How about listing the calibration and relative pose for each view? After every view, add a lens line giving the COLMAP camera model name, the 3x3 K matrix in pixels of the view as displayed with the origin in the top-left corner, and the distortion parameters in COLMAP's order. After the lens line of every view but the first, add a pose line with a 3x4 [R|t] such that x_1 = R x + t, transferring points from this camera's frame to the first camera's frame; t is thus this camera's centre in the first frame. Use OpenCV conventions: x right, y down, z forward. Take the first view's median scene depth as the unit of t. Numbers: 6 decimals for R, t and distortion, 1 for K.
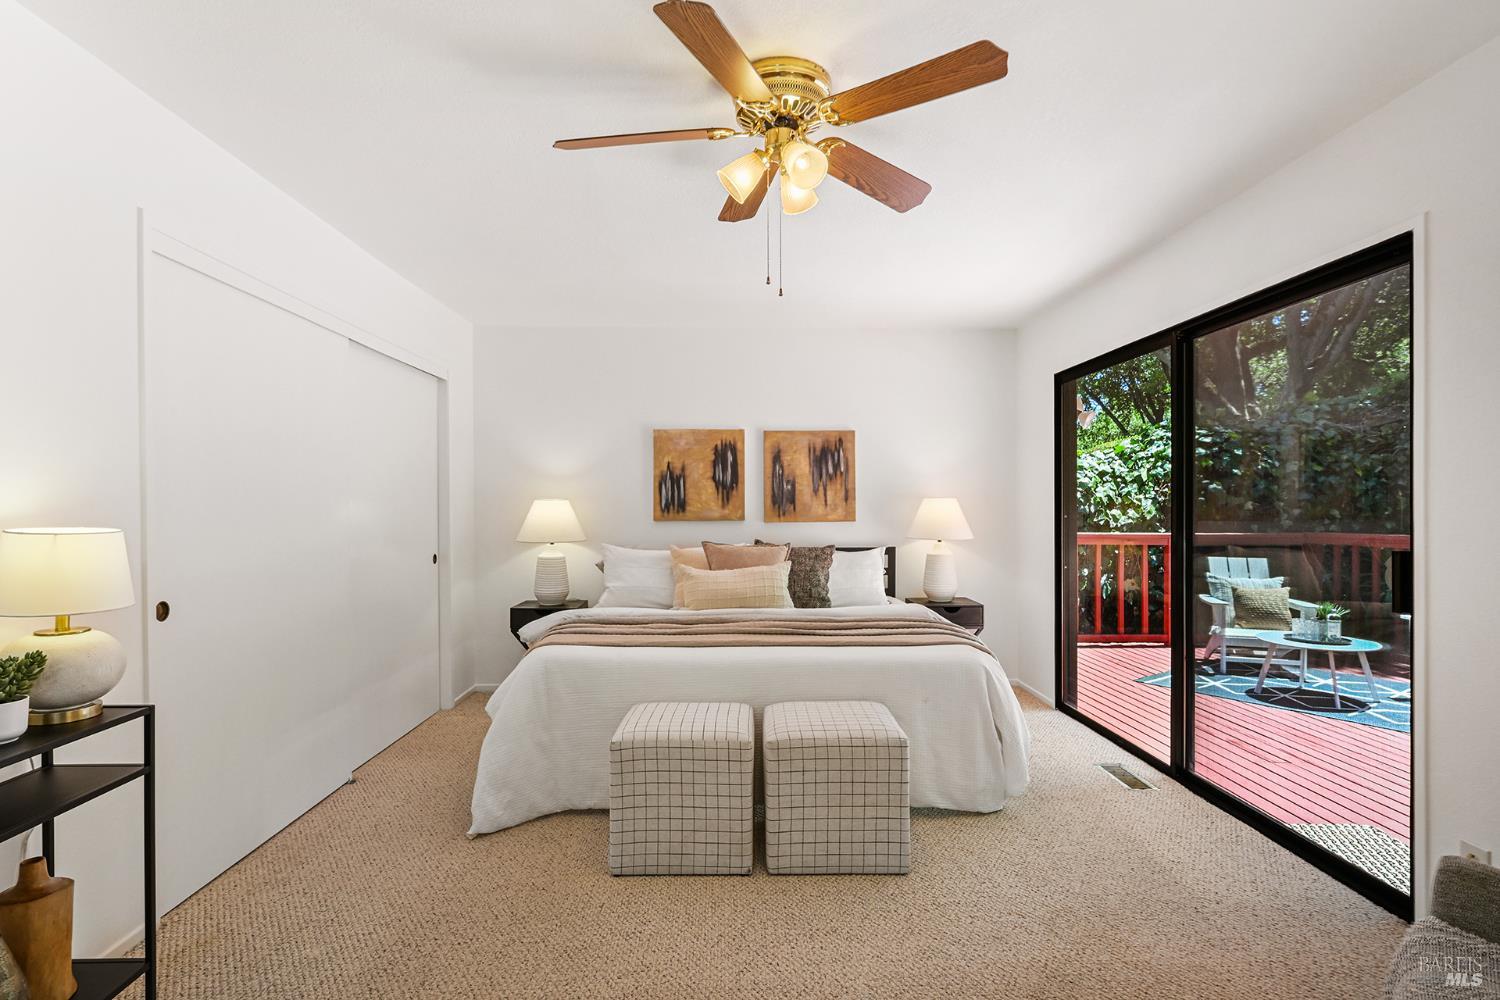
lens RADIAL K [[777.2, 0, 748.0], [0, 777.2, 505.0], [0, 0, 1]] dist [0.002462, 0.000239]
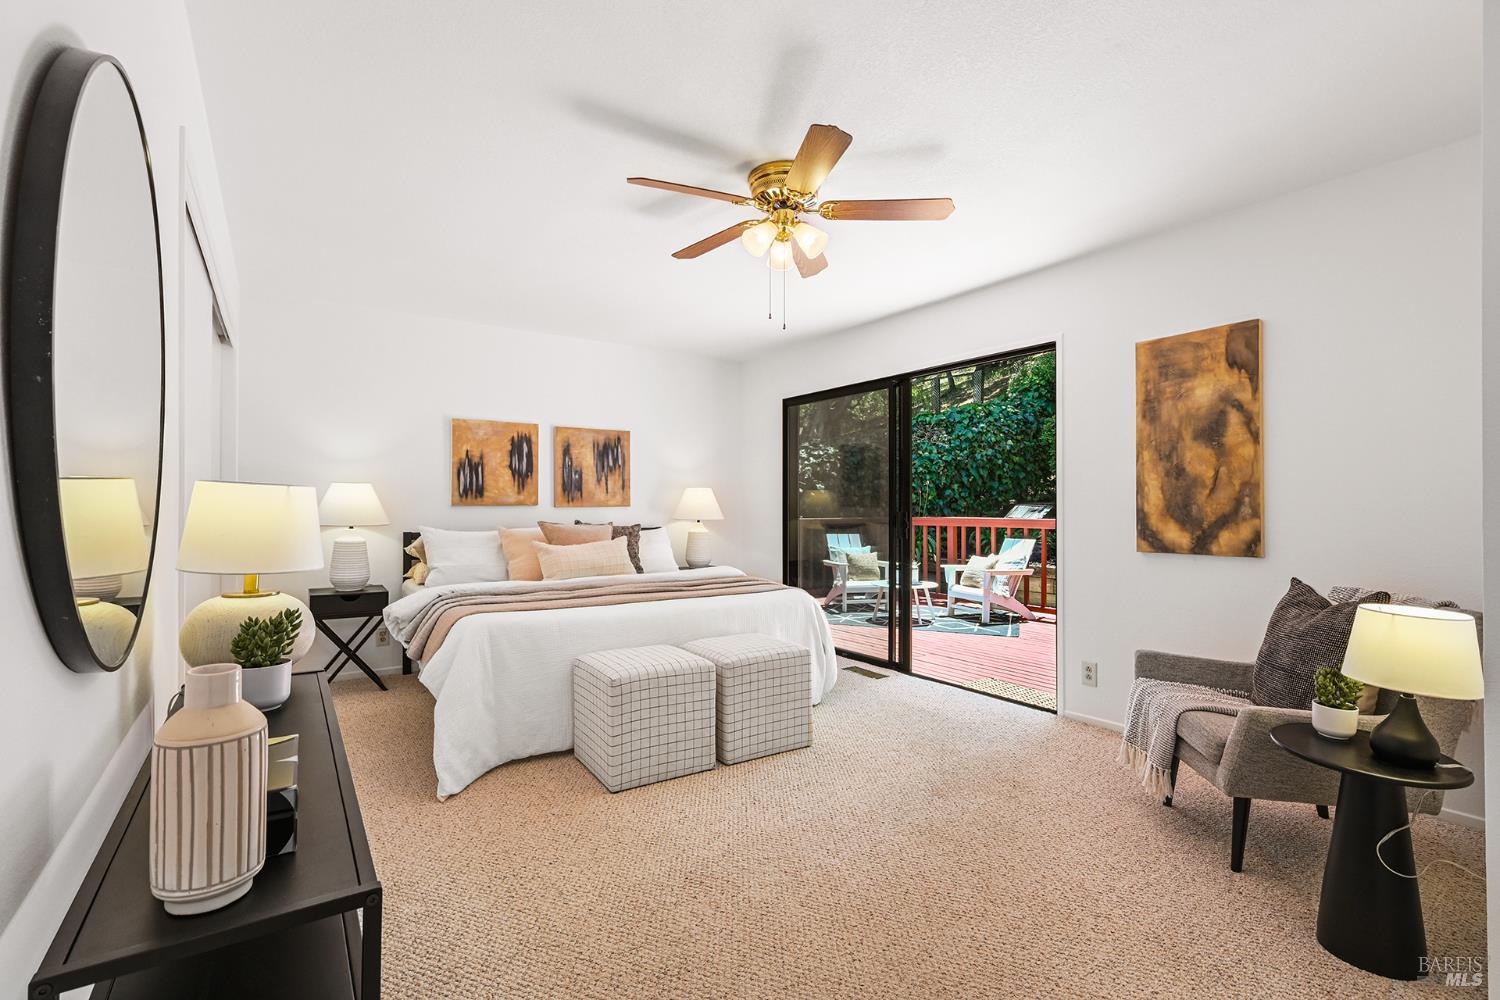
lens RADIAL K [[690.7, 0, 750.0], [0, 690.7, 495.1], [0, 0, 1]] dist [-0.001619, 0.000316]
pose [[0.842065, 0.011143, 0.539260, -0.284715], [-0.003229, 0.999873, -0.015620, 0.019636], [-0.539366, 0.011412, 0.841994, -0.000923]]
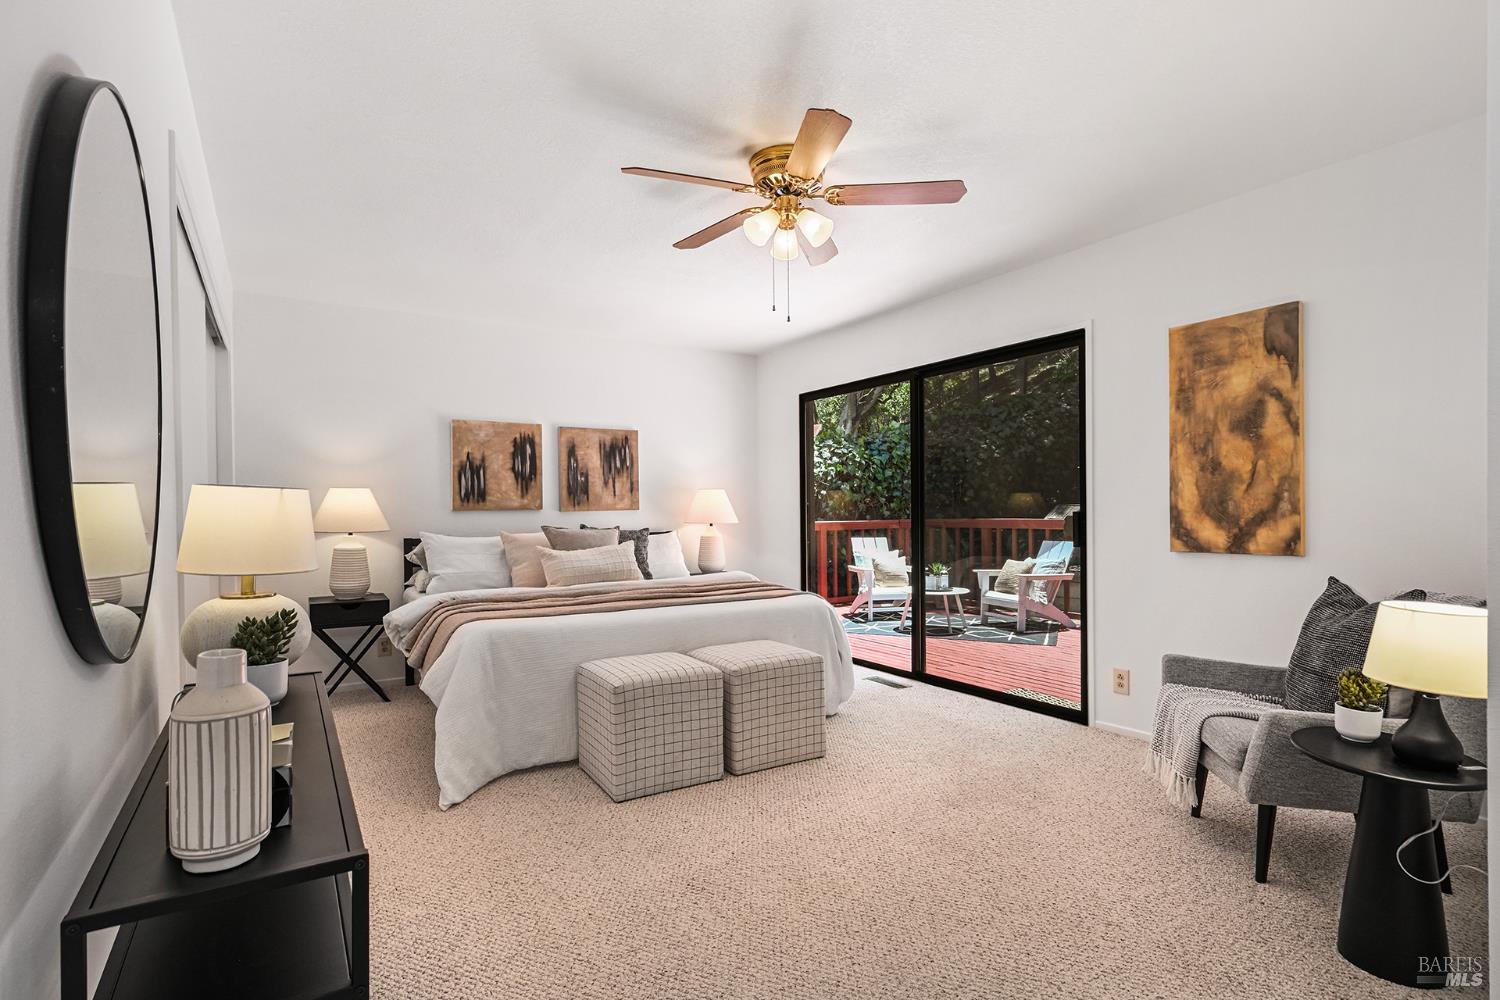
lens RADIAL K [[744.6, 0, 751.6], [0, 744.6, 509.3], [0, 0, 1]] dist [-0.001462, -0.000765]
pose [[0.859124, -0.005467, 0.511739, -0.282259], [0.006666, 0.999978, -0.000509, 0.021983], [-0.511724, 0.003849, 0.859141, -0.025583]]
